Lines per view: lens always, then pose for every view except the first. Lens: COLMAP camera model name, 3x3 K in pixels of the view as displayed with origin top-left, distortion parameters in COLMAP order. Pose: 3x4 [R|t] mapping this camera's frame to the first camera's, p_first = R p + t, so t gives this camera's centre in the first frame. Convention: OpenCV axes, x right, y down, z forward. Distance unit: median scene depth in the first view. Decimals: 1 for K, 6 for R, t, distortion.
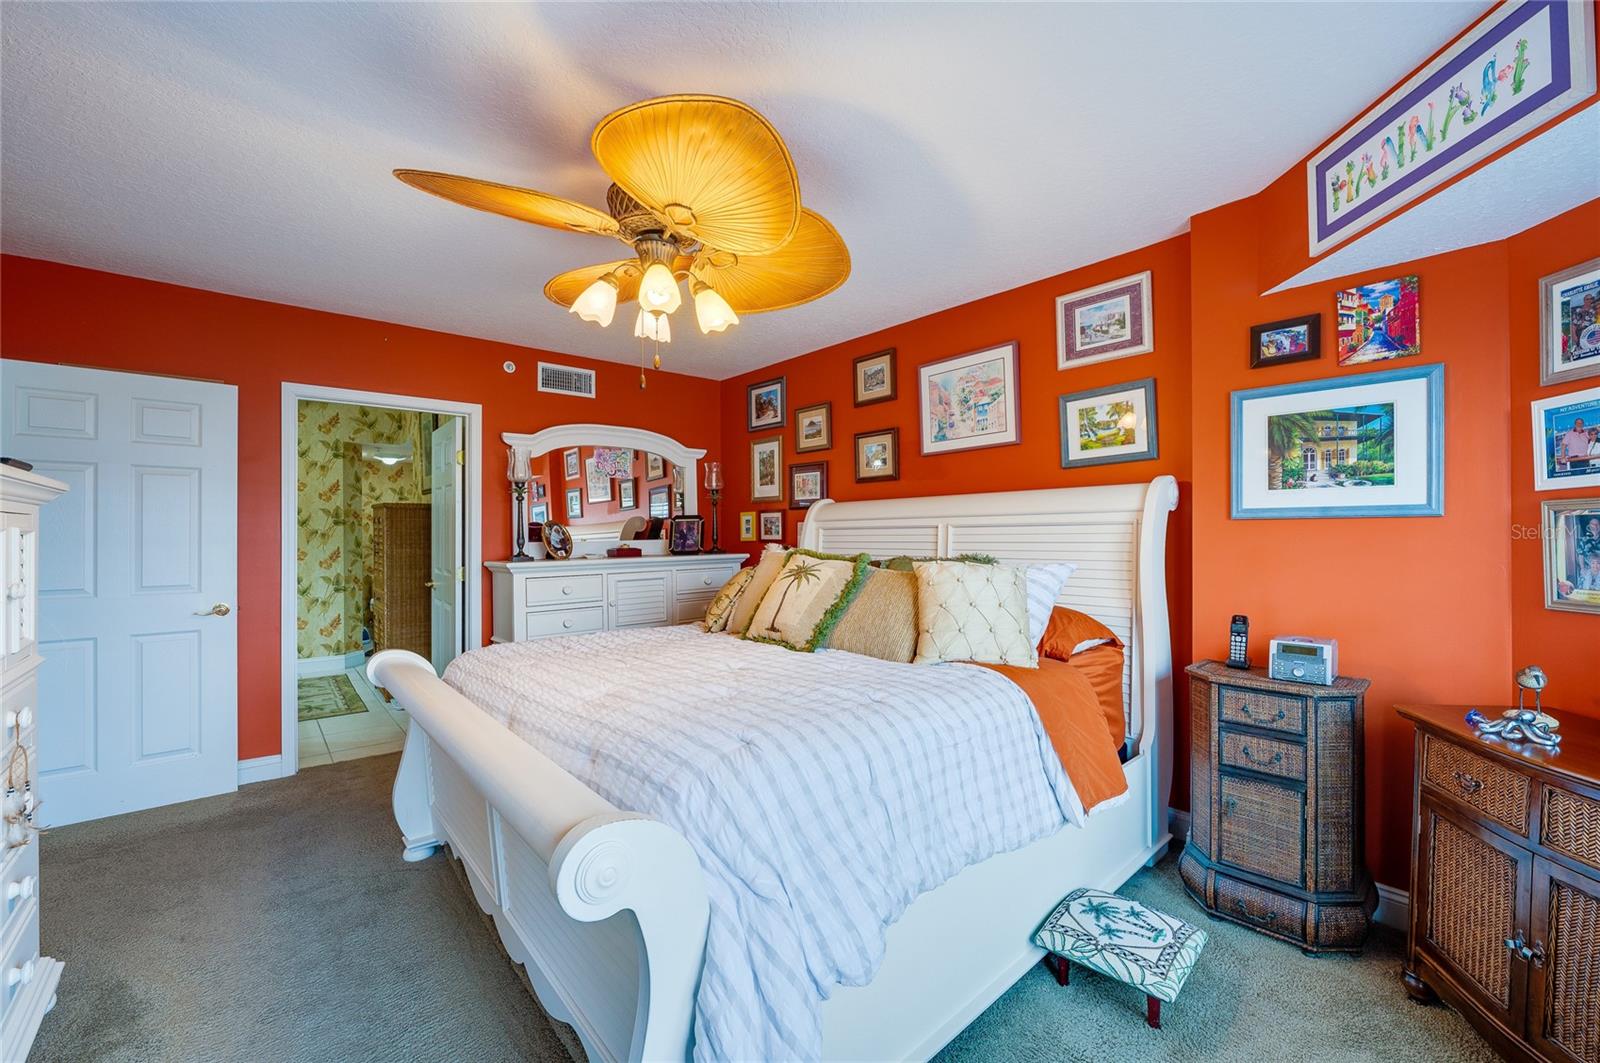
lens RADIAL K [[651.3, 0, 793.7], [0, 651.3, 525.4], [0, 0, 1]] dist [-0.014964, -0.000037]
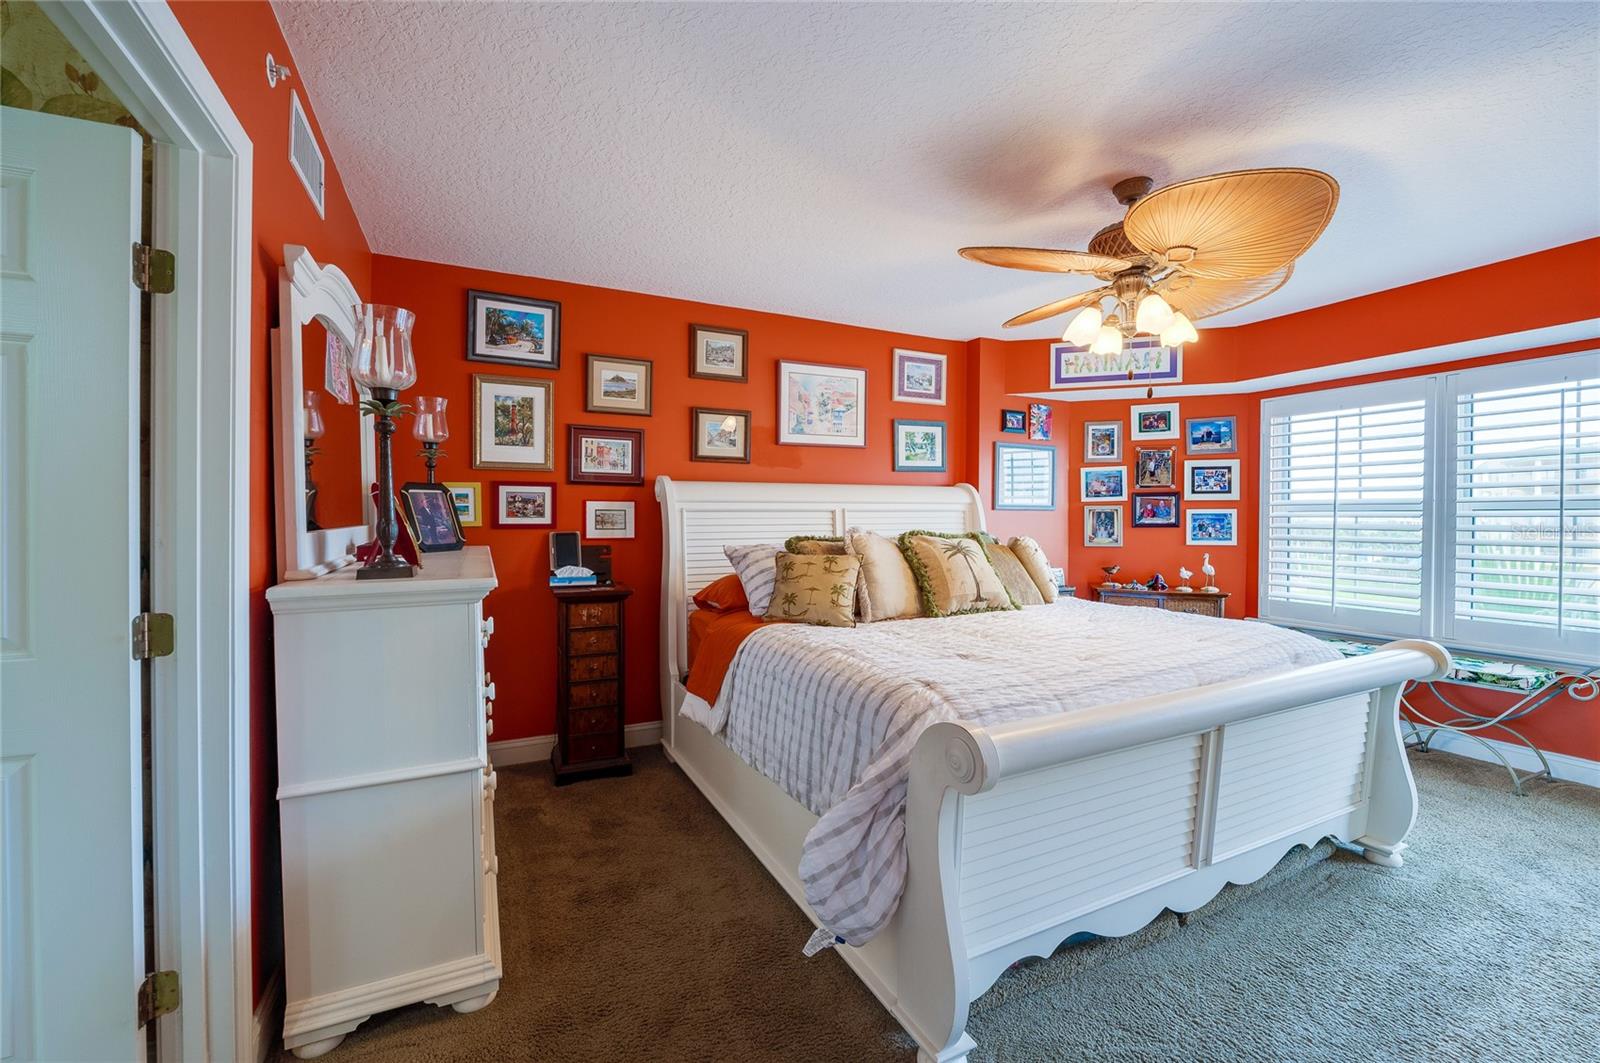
lens RADIAL K [[649.7, 0, 809.2], [0, 649.7, 521.1], [0, 0, 1]] dist [-0.015663, -0.000157]
pose [[0.250791, -0.000421, 0.968041, -0.921997], [-0.014500, 0.999886, 0.004191, 0.015886], [-0.967933, -0.015087, 0.250756, 0.764450]]
